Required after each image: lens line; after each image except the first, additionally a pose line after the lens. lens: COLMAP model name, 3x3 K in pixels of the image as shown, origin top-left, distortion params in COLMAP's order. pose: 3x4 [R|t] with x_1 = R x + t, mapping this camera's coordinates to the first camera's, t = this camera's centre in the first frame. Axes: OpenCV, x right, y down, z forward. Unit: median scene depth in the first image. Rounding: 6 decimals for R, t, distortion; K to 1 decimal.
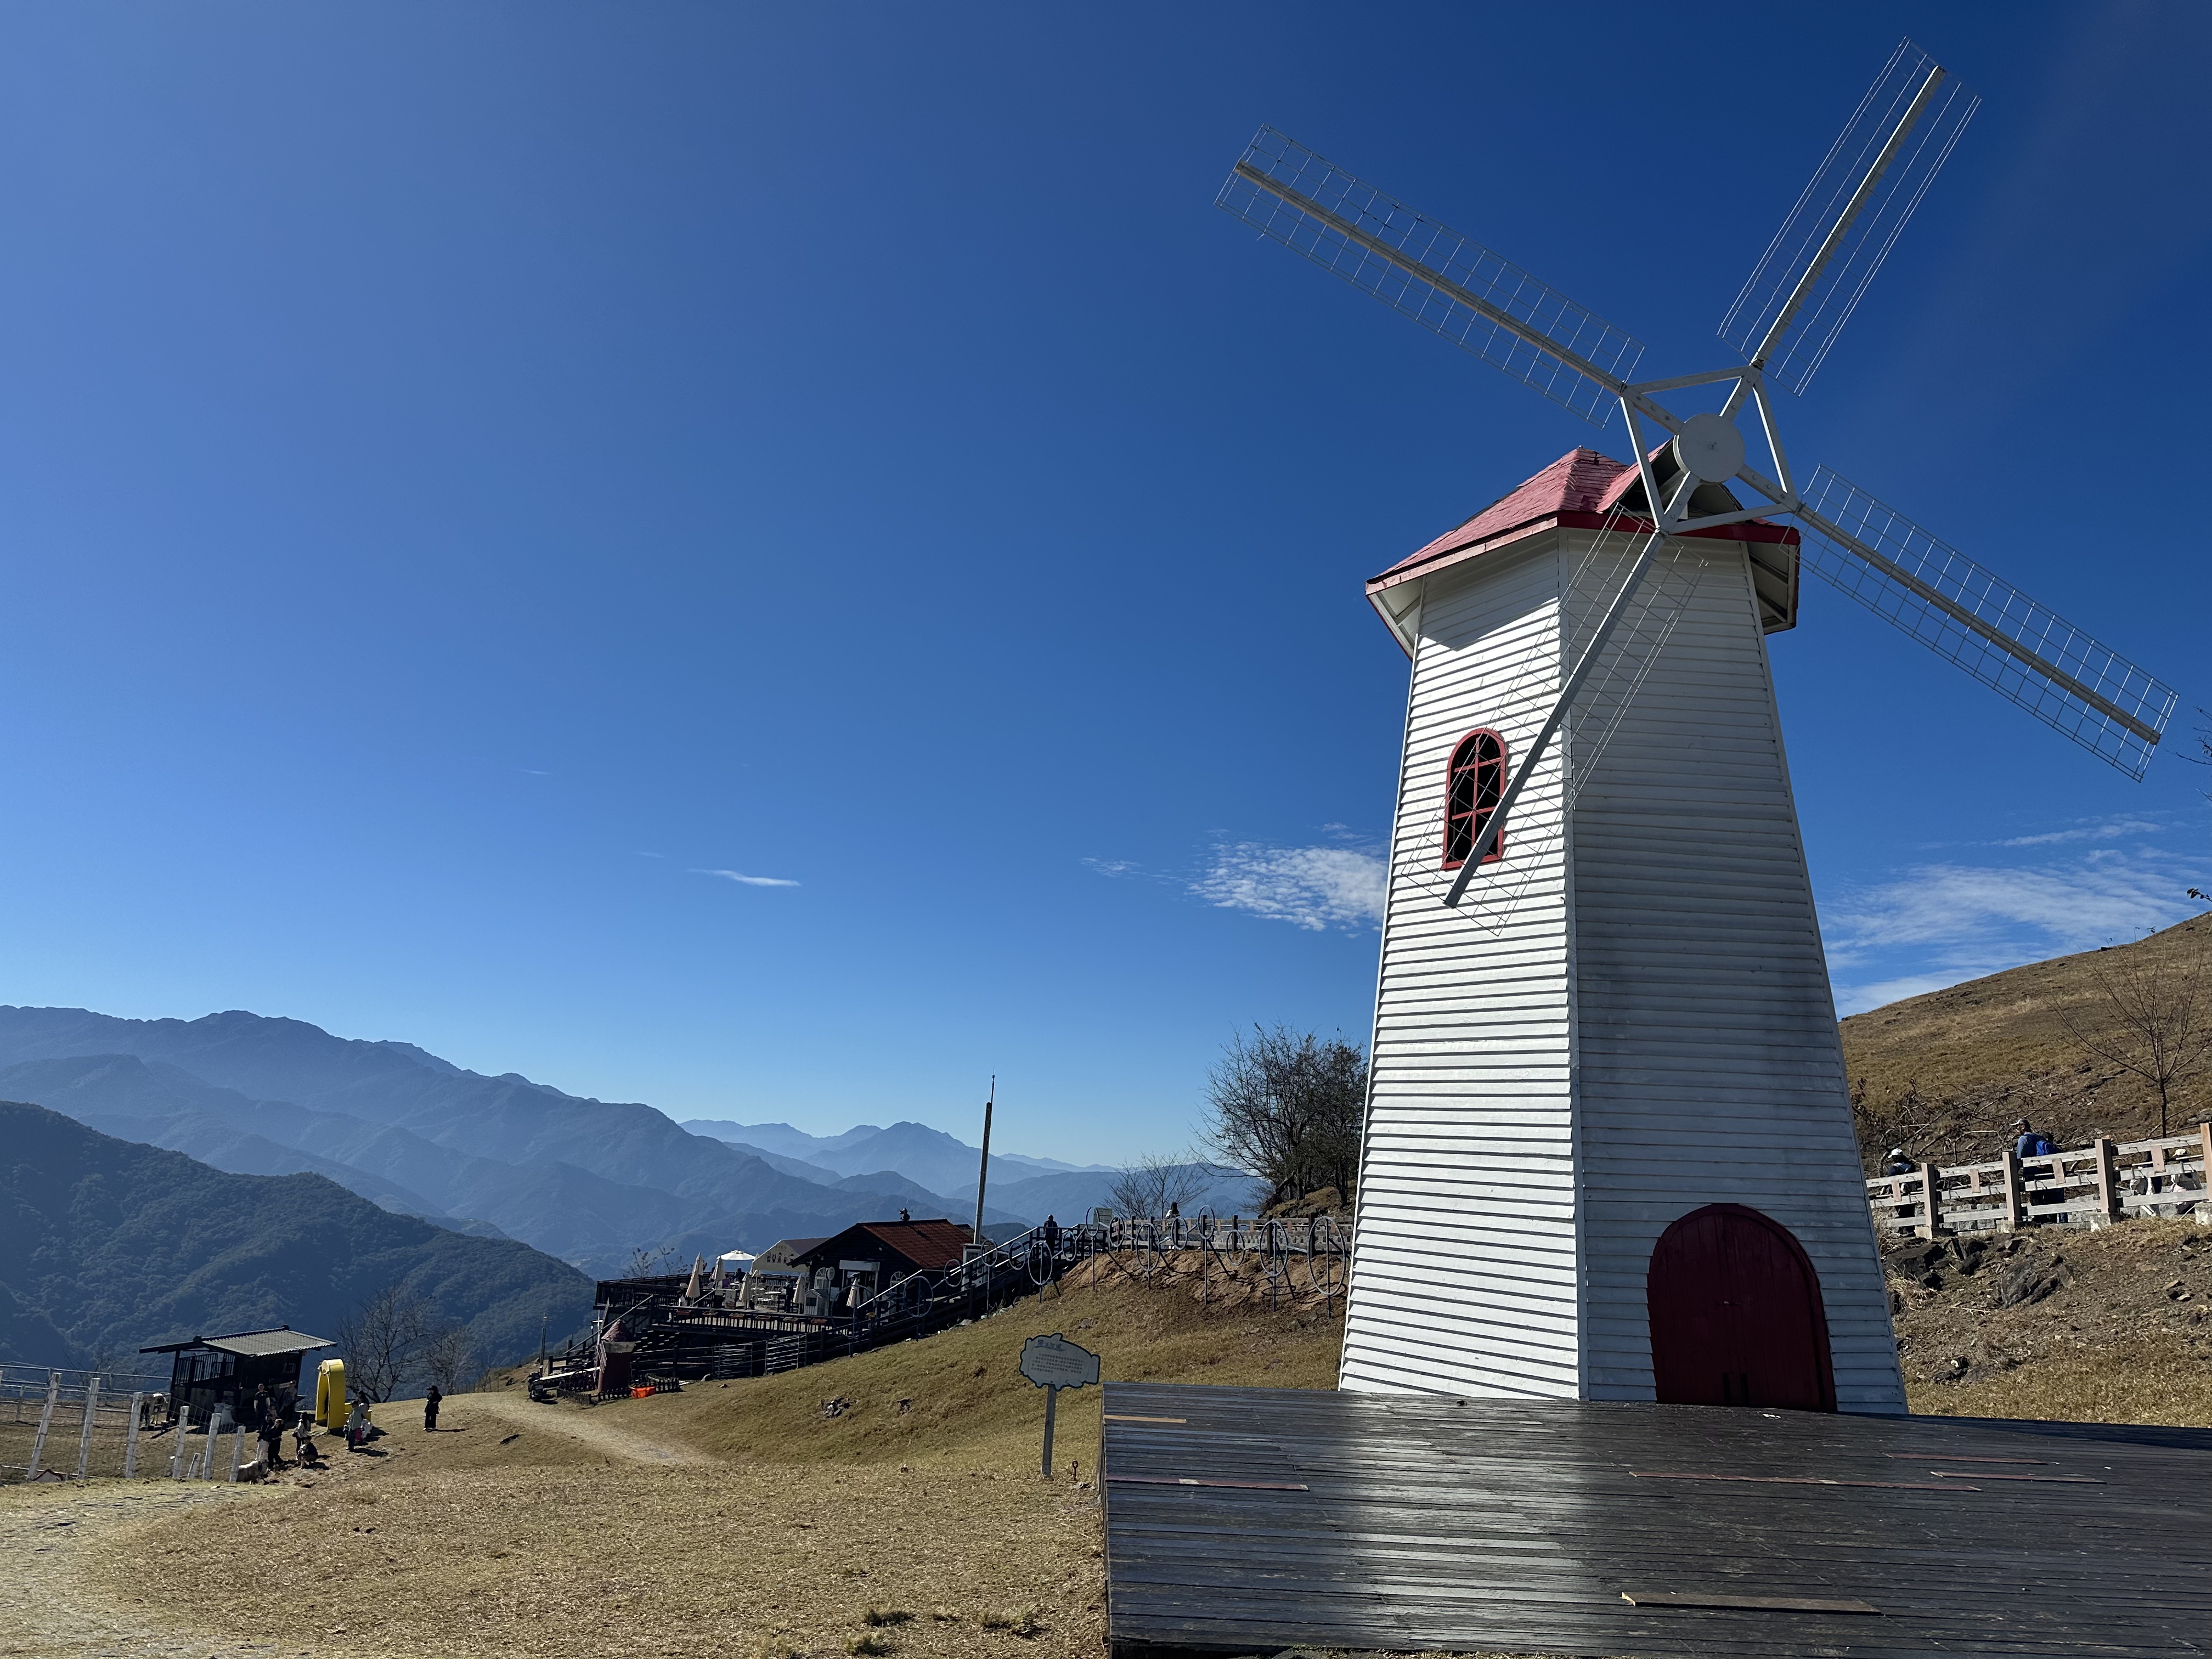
lens RADIAL K [[1582.2, 0, 1106.0], [0, 1582.2, 829.5], [0, 0, 1]] dist [0.034549, -0.047578]
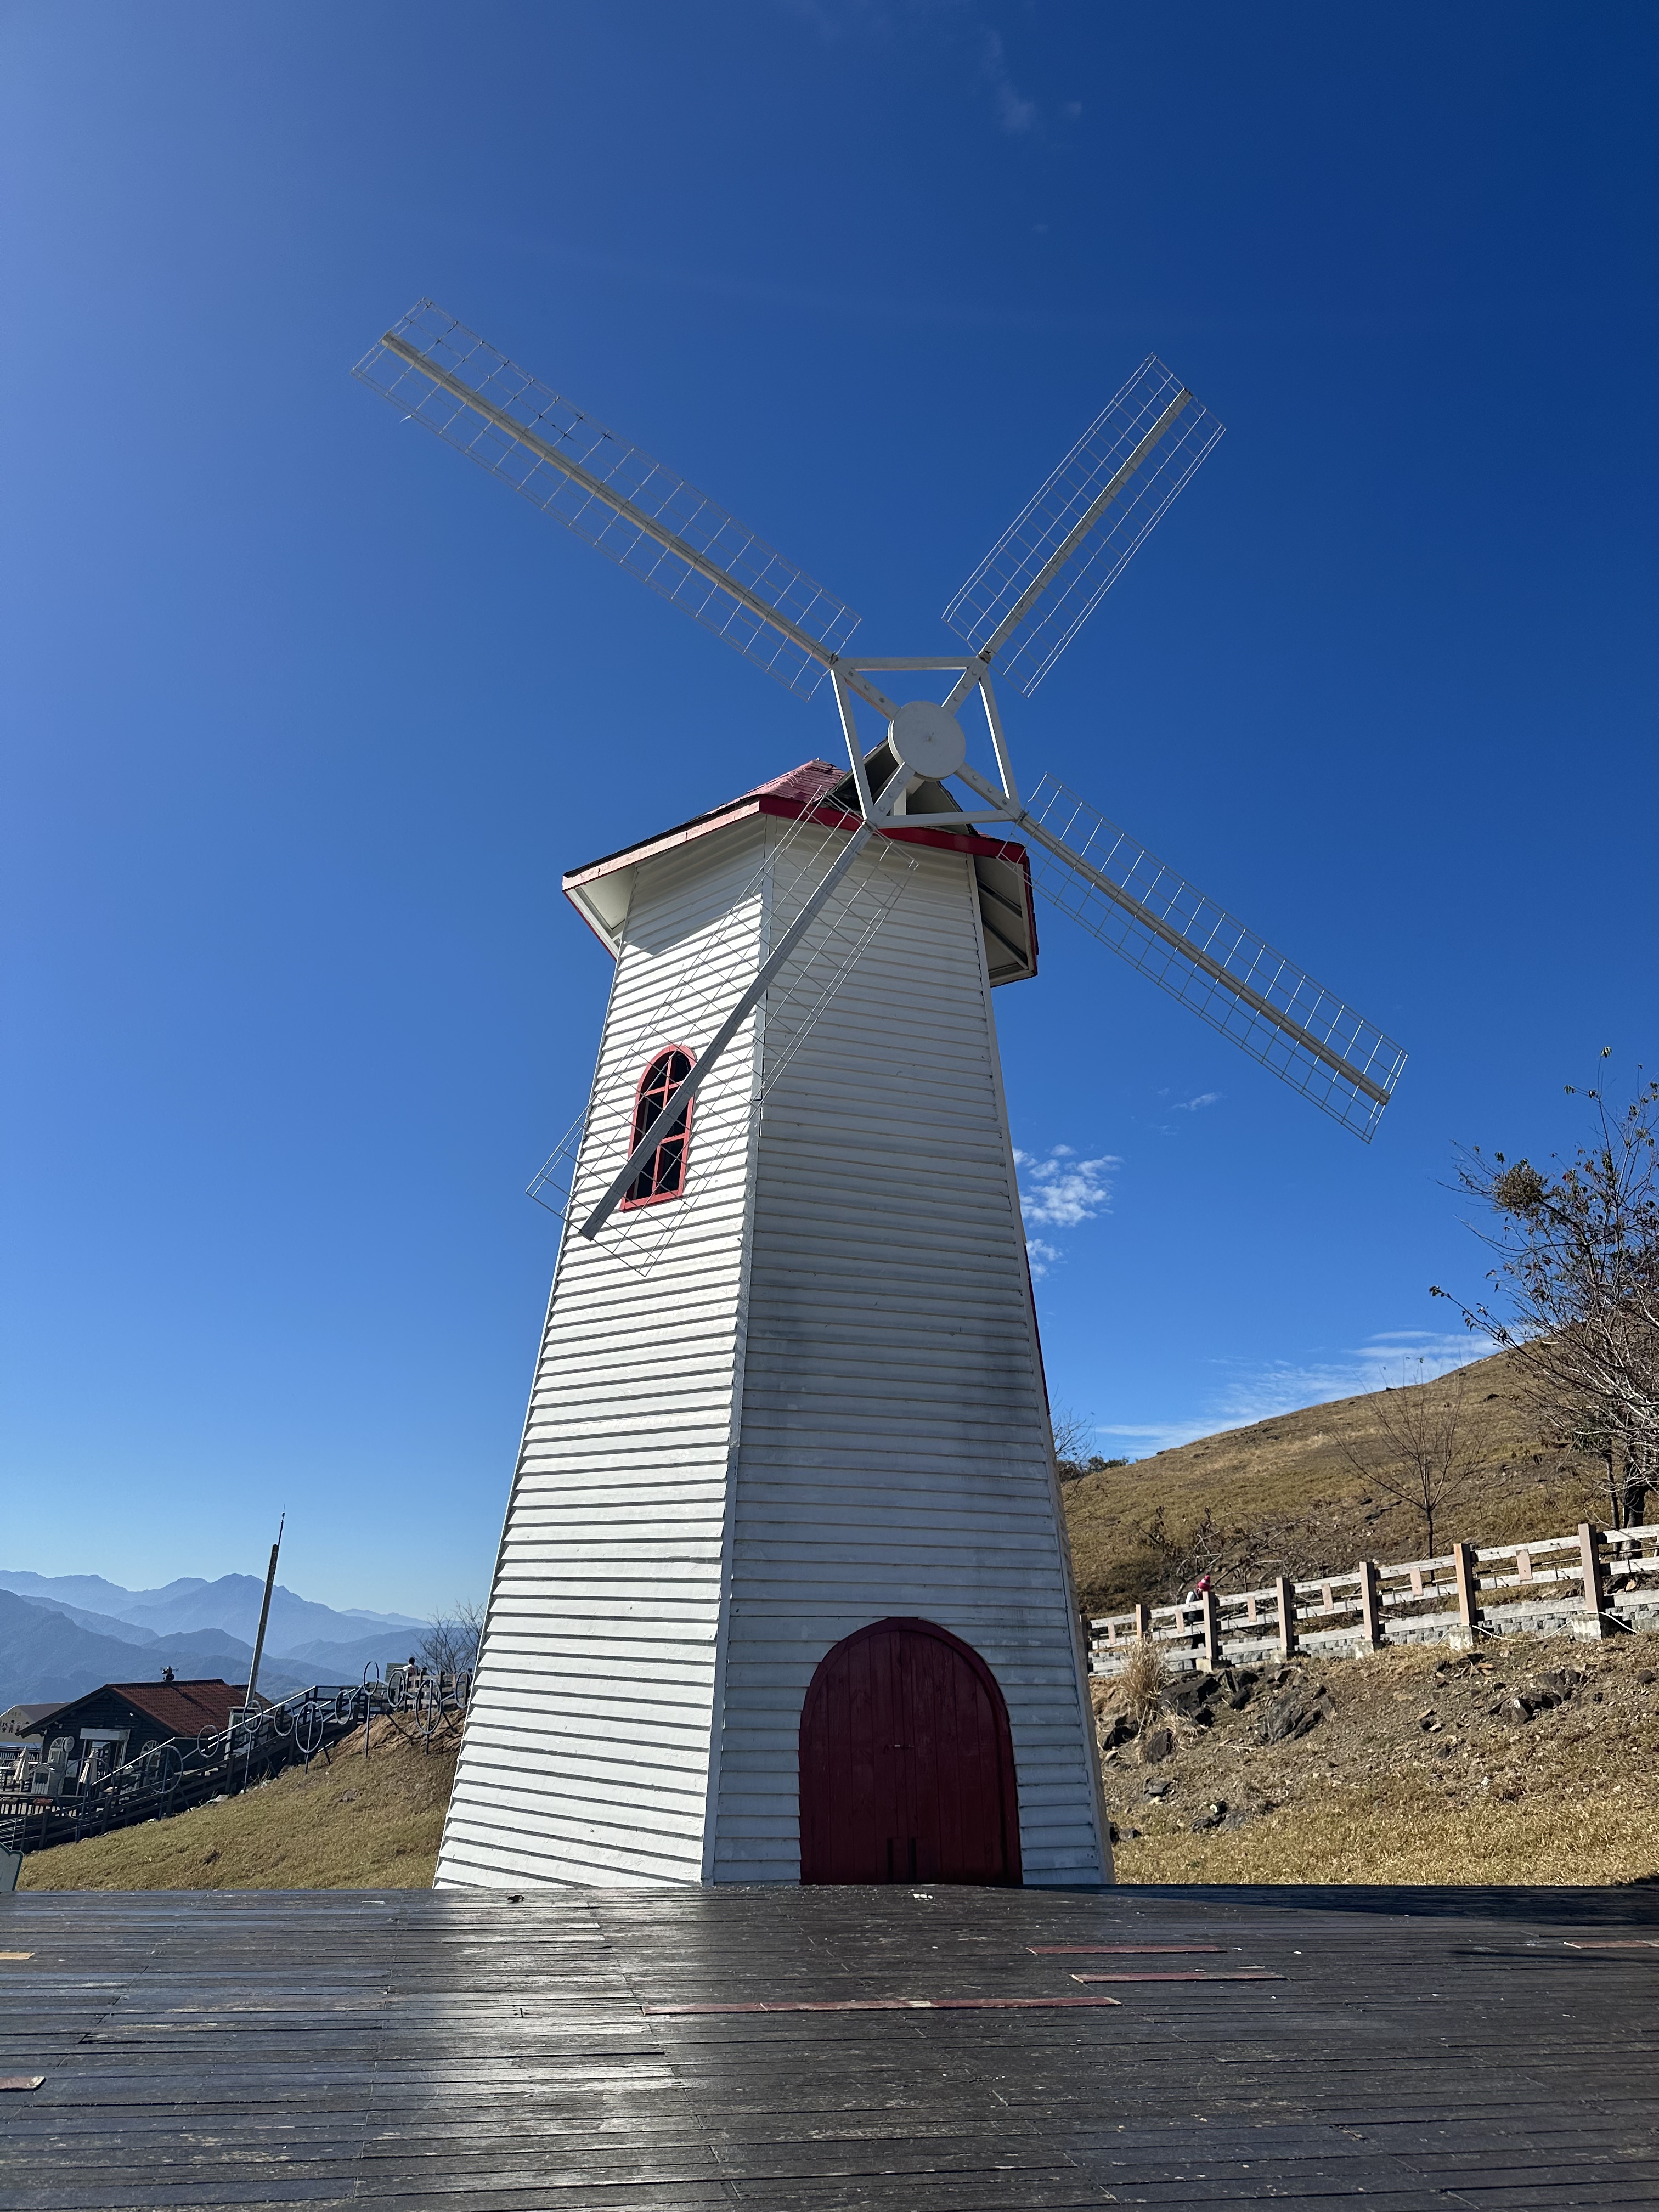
lens RADIAL K [[1631.9, 0, 813.5], [0, 1631.9, 1069.8], [0, 0, 1]] dist [0.125891, -0.240374]
pose [[0.973358, 0.060465, 0.221174, 0.128368], [-0.036620, 0.993216, -0.110367, 0.046915], [-0.226347, 0.099327, 0.968969, 0.148739]]
